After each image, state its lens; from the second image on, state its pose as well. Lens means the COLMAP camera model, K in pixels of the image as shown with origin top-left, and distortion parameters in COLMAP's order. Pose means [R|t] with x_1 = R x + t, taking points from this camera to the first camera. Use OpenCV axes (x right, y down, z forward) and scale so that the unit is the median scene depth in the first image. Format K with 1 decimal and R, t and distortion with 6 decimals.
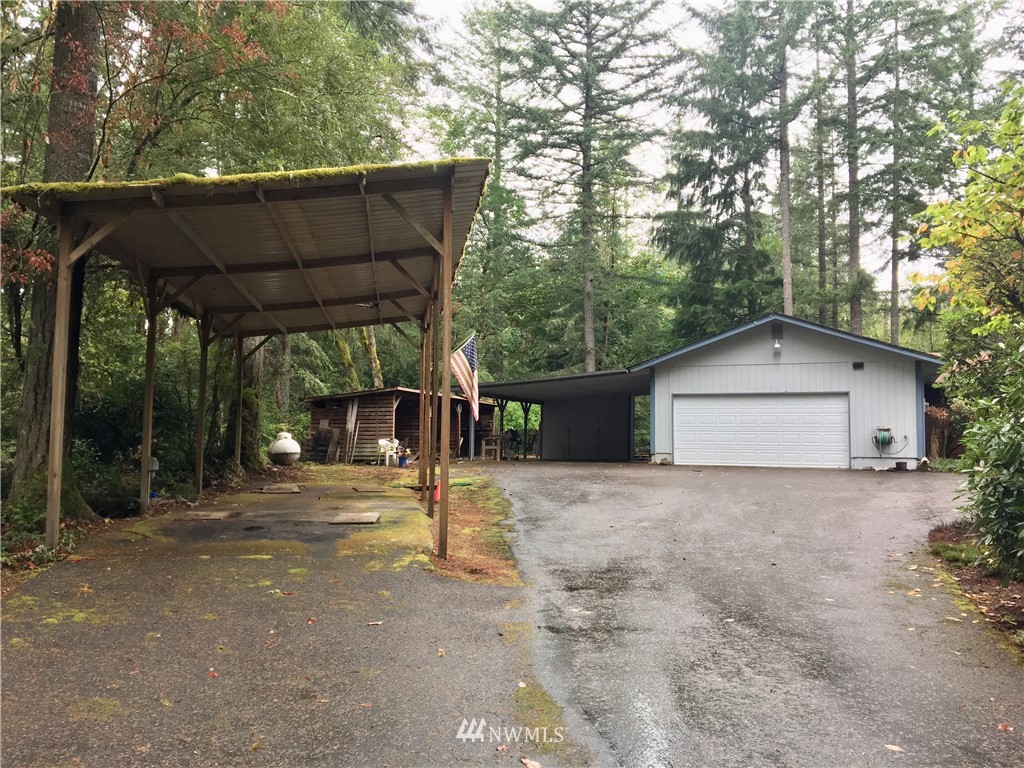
lens RADIAL K [[894.7, 0, 512.0], [0, 894.7, 384.0], [0, 0, 1]] dist [0.043662, -0.004301]
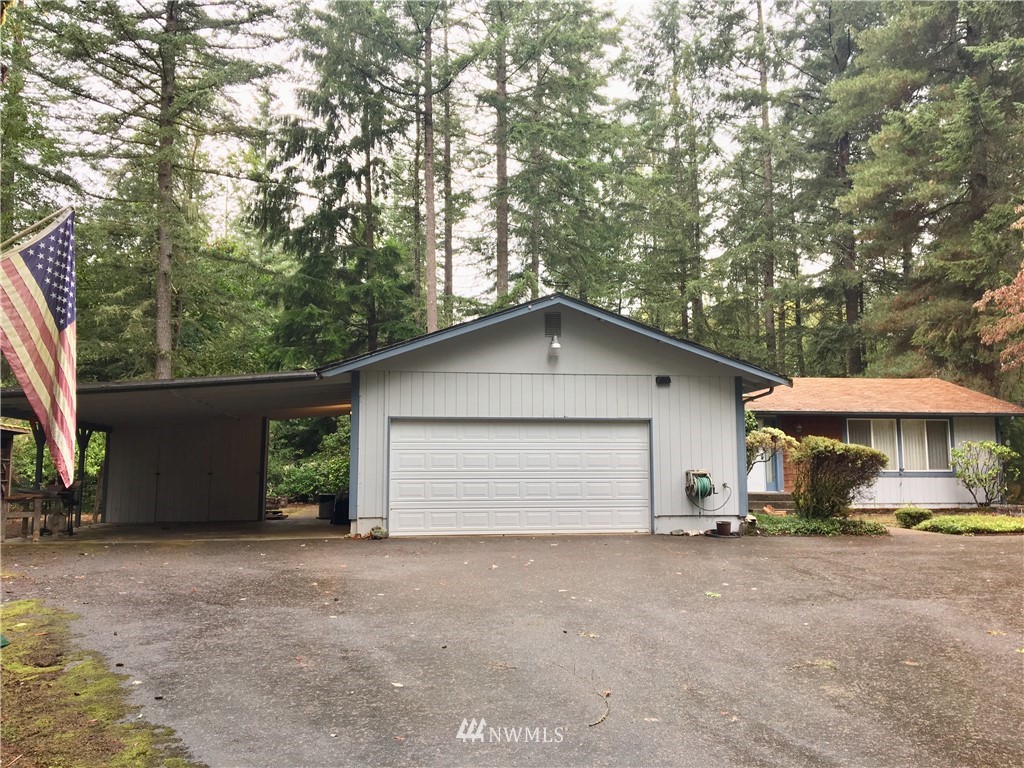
lens RADIAL K [[850.6, 0, 512.0], [0, 850.6, 384.0], [0, 0, 1]] dist [0.036288, -0.004194]
pose [[0.854375, 0.041143, 0.518025, -0.045504], [-0.024209, 0.998930, -0.039408, 0.009590], [-0.519092, 0.021128, 0.854457, 0.475600]]
